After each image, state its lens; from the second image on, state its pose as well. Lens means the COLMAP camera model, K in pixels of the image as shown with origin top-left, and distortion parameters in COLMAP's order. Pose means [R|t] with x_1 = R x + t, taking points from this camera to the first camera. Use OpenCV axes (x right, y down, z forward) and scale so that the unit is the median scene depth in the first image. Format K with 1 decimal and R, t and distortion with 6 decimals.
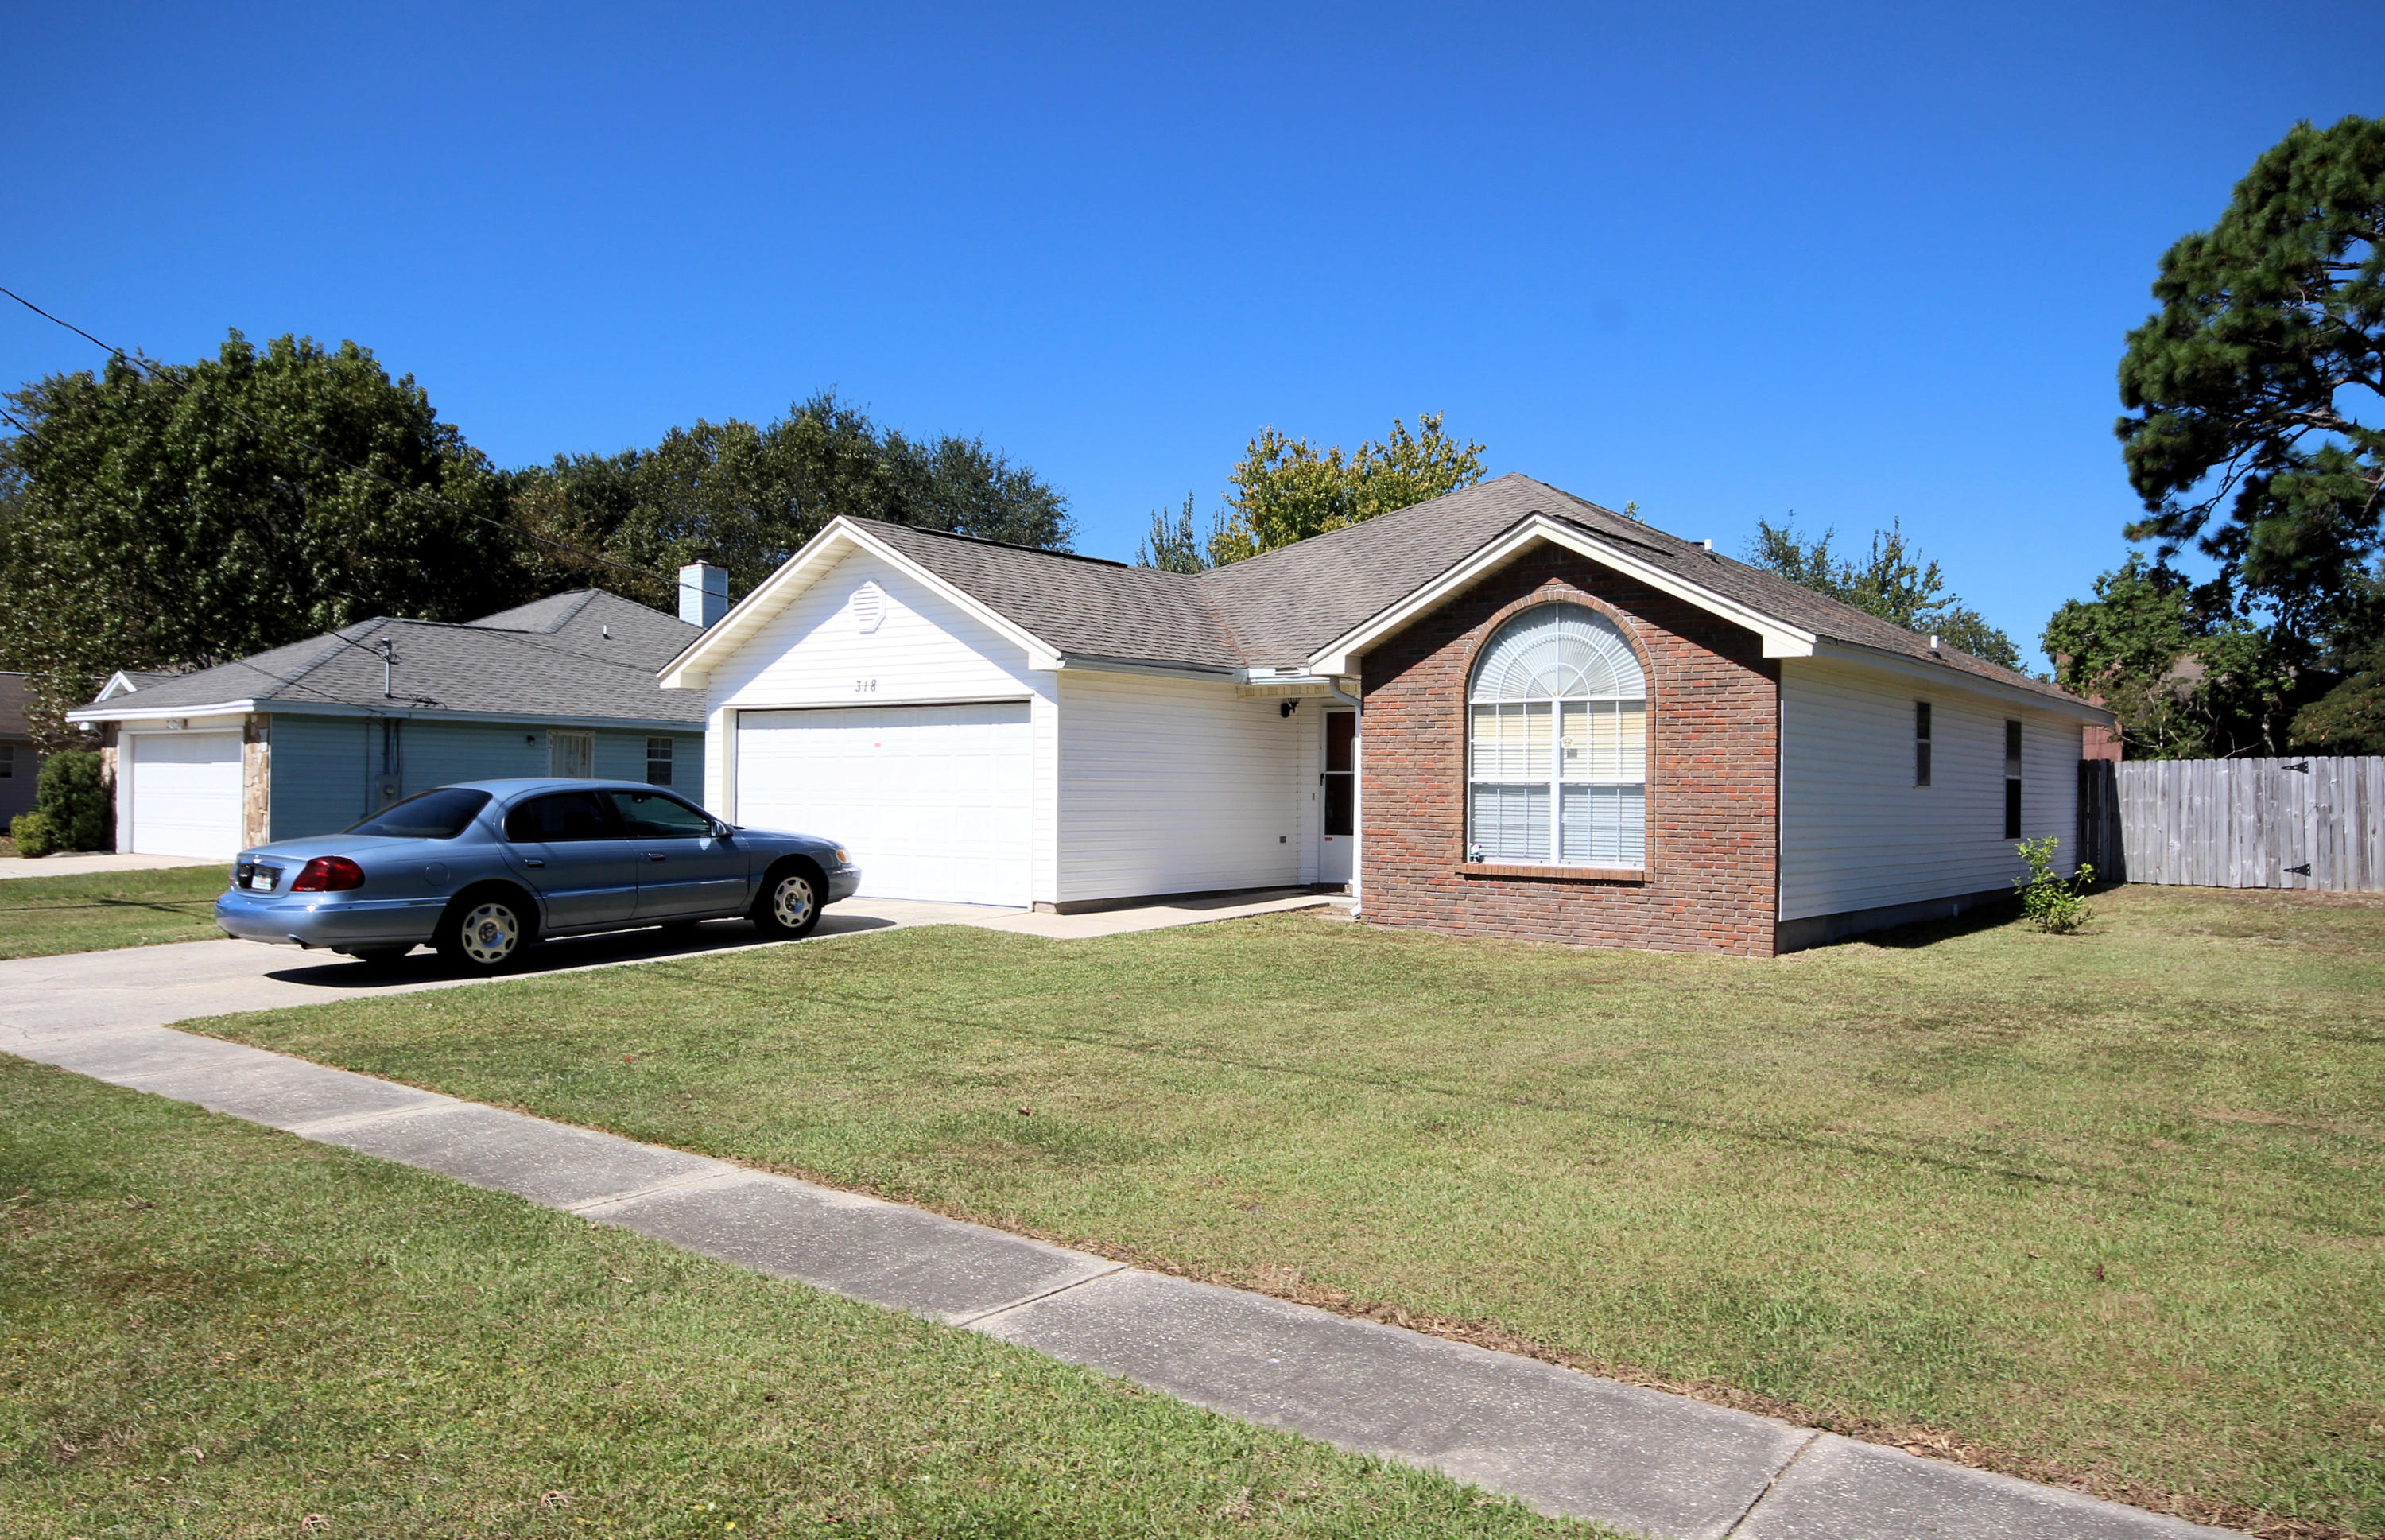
lens RADIAL K [[1622.2, 0, 1185.5], [0, 1622.2, 754.4], [0, 0, 1]] dist [0.015260, 0.009134]
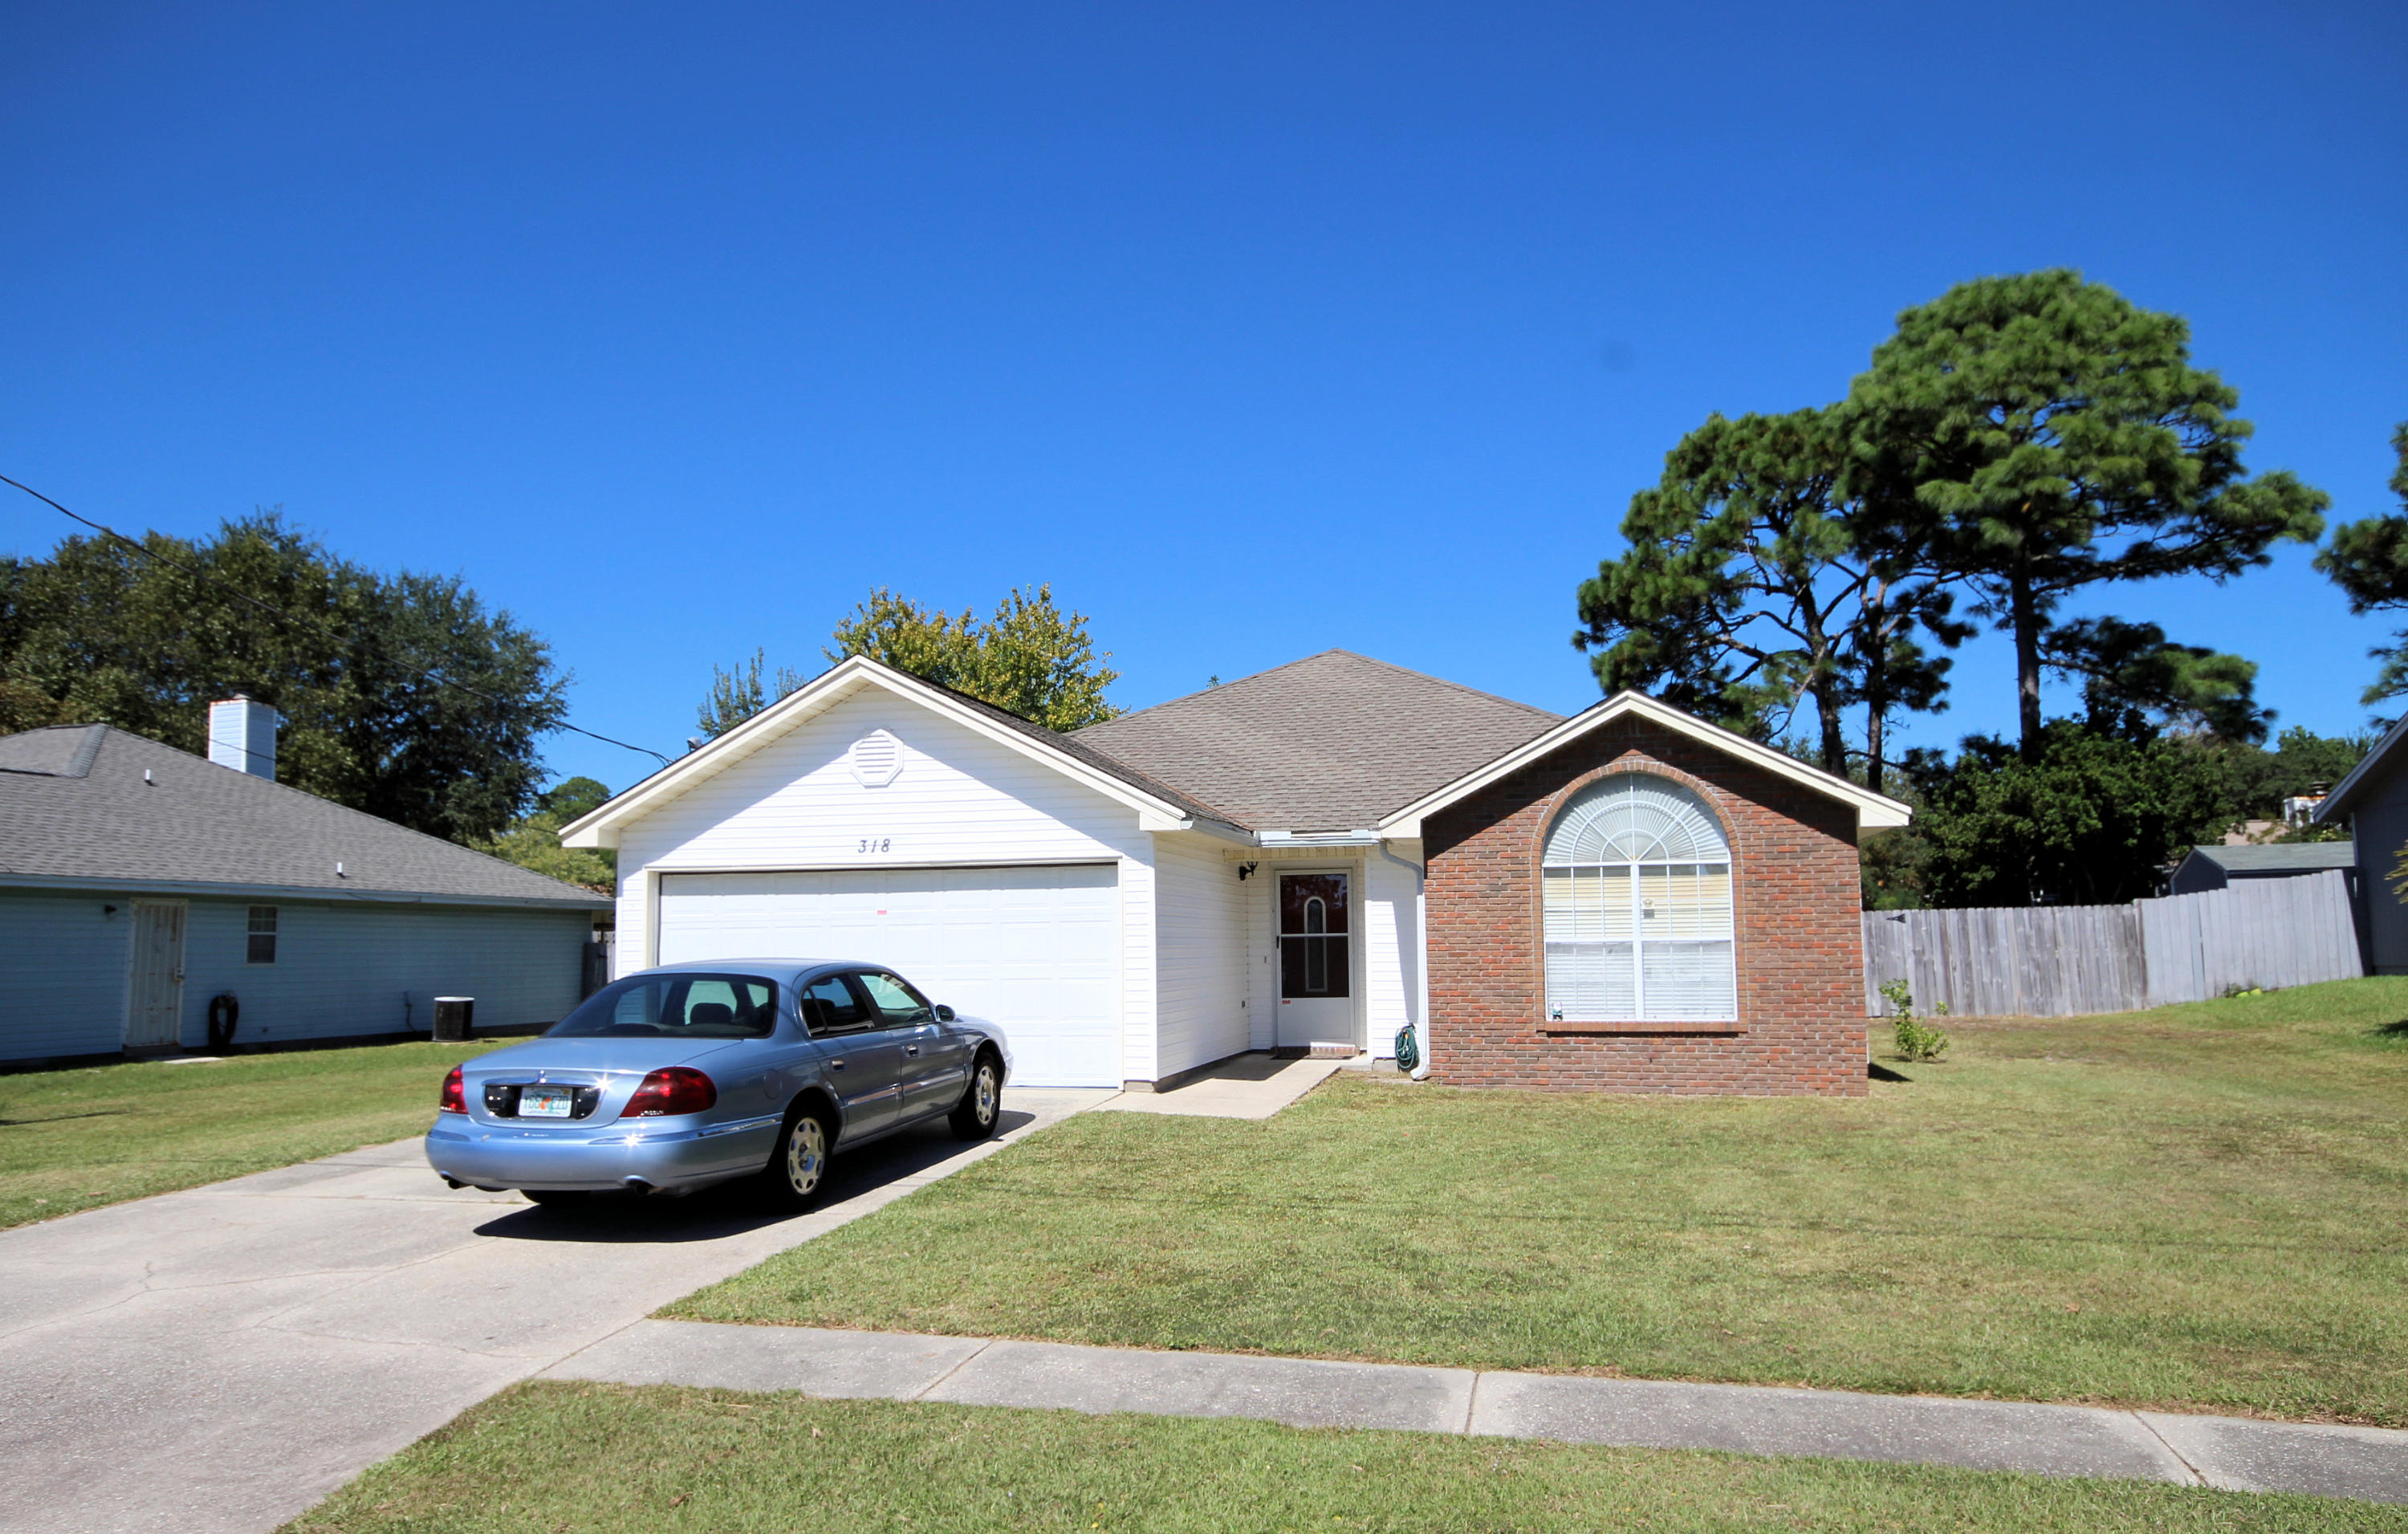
lens RADIAL K [[1558.9, 0, 1203.0], [0, 1558.9, 792.1], [0, 0, 1]] dist [0.009455, 0.007287]
pose [[0.920389, 0.019601, 0.390511, -0.393672], [0.010841, 0.997079, -0.075598, -0.005352], [-0.390853, 0.073813, 0.917489, 0.151185]]
